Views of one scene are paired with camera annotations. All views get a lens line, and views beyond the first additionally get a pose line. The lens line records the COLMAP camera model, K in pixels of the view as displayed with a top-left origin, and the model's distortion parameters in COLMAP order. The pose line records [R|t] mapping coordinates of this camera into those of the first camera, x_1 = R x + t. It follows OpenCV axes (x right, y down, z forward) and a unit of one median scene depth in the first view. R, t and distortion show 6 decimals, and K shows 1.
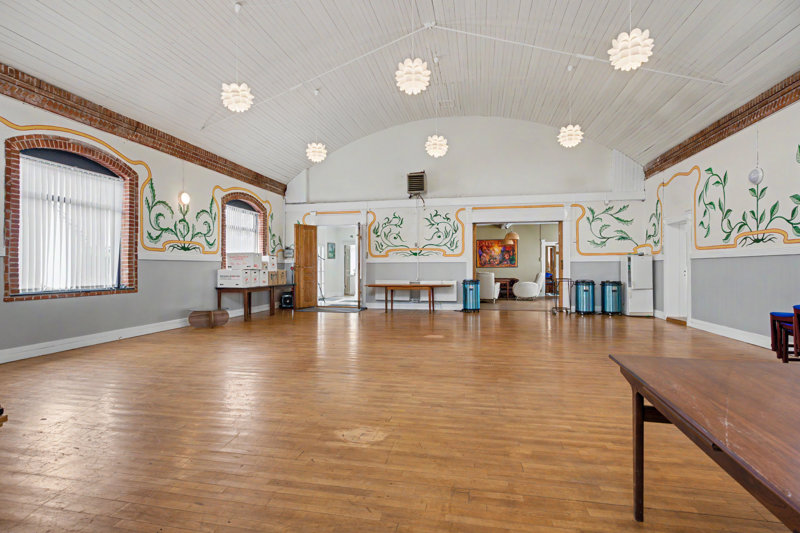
lens RADIAL K [[402.5, 0, 400.1], [0, 402.5, 265.3], [0, 0, 1]] dist [0.016126, 0.000532]
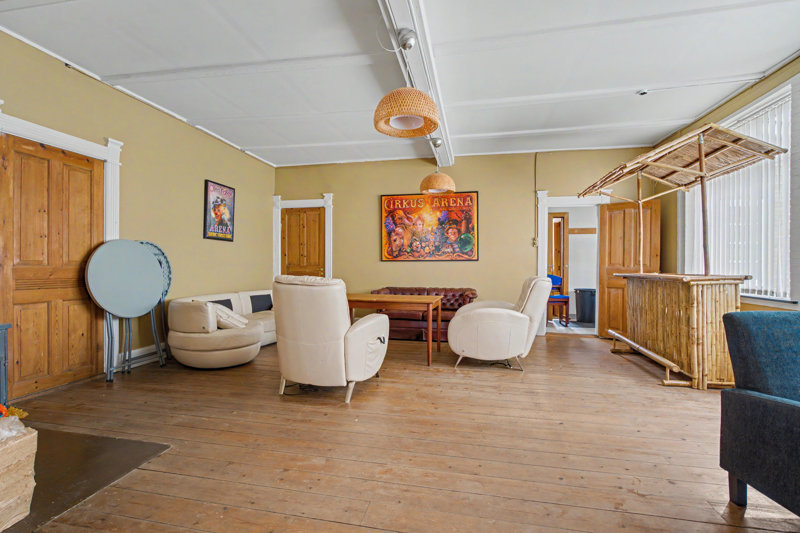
lens RADIAL K [[382.3, 0, 397.9], [0, 382.3, 266.0], [0, 0, 1]] dist [0.000725, 0.000001]
pose [[0.999980, 0.003622, -0.005116, 0.233237], [-0.003576, 0.999953, 0.008986, 0.007068], [0.005149, -0.008967, 0.999947, 0.676079]]
